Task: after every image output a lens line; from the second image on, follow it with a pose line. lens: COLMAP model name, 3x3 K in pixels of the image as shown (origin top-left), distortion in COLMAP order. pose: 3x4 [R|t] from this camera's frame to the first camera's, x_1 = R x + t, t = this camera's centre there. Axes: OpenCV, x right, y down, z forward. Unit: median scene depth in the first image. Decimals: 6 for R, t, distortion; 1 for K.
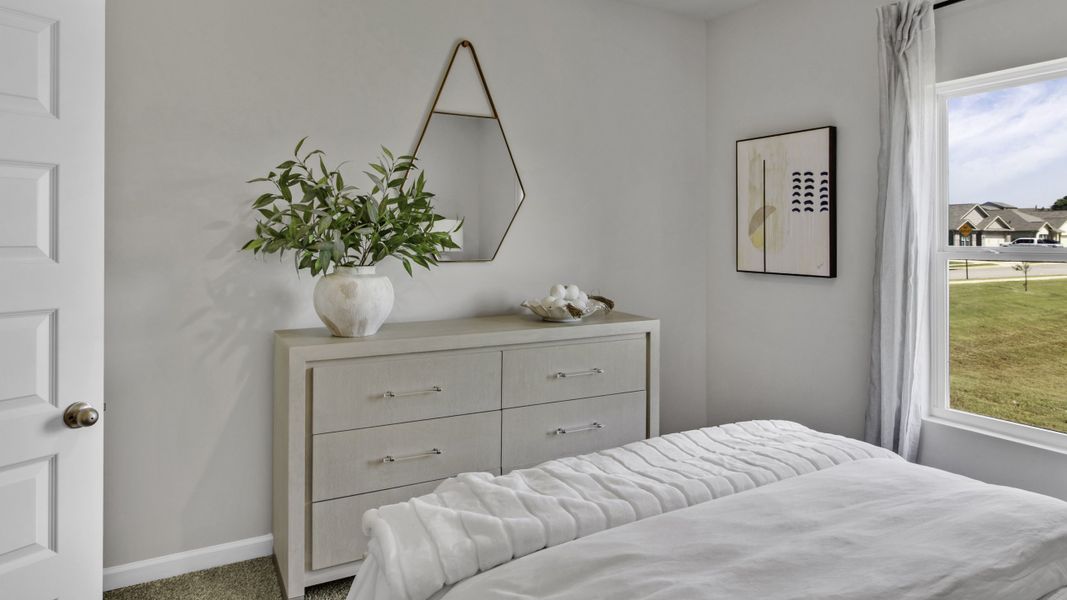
lens RADIAL K [[662.5, 0, 530.6], [0, 662.5, 243.4], [0, 0, 1]] dist [0.001458, -0.000601]
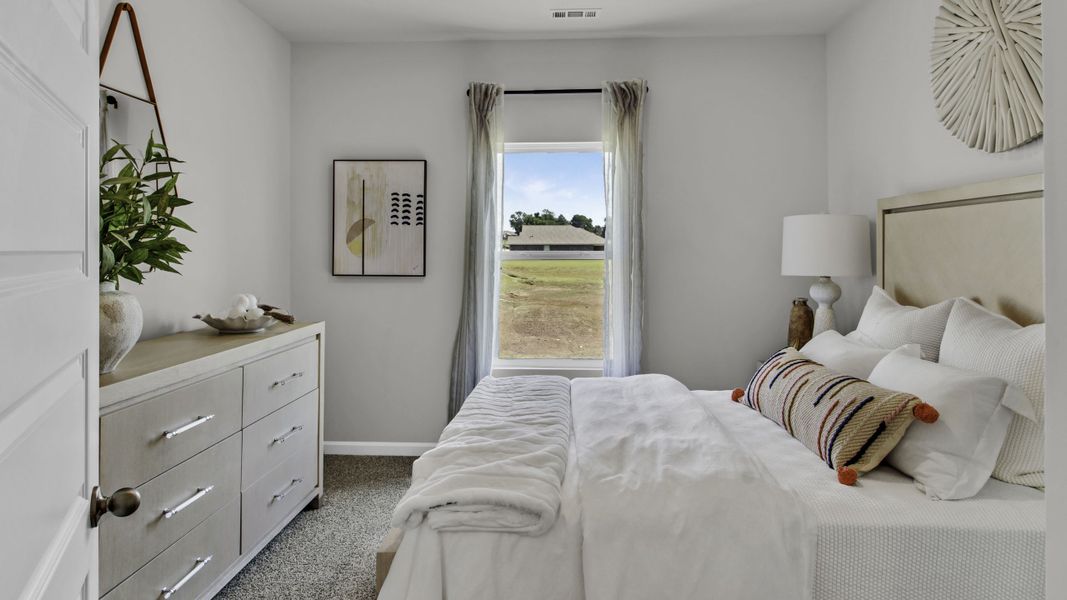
lens RADIAL K [[662.5, 0, 530.6], [0, 662.5, 243.4], [0, 0, 1]] dist [0.001458, -0.000601]
pose [[0.508089, 0.006181, 0.861283, -0.541861], [0.007690, 0.999902, -0.011713, 0.003620], [-0.861270, 0.012575, 0.507991, 0.154996]]
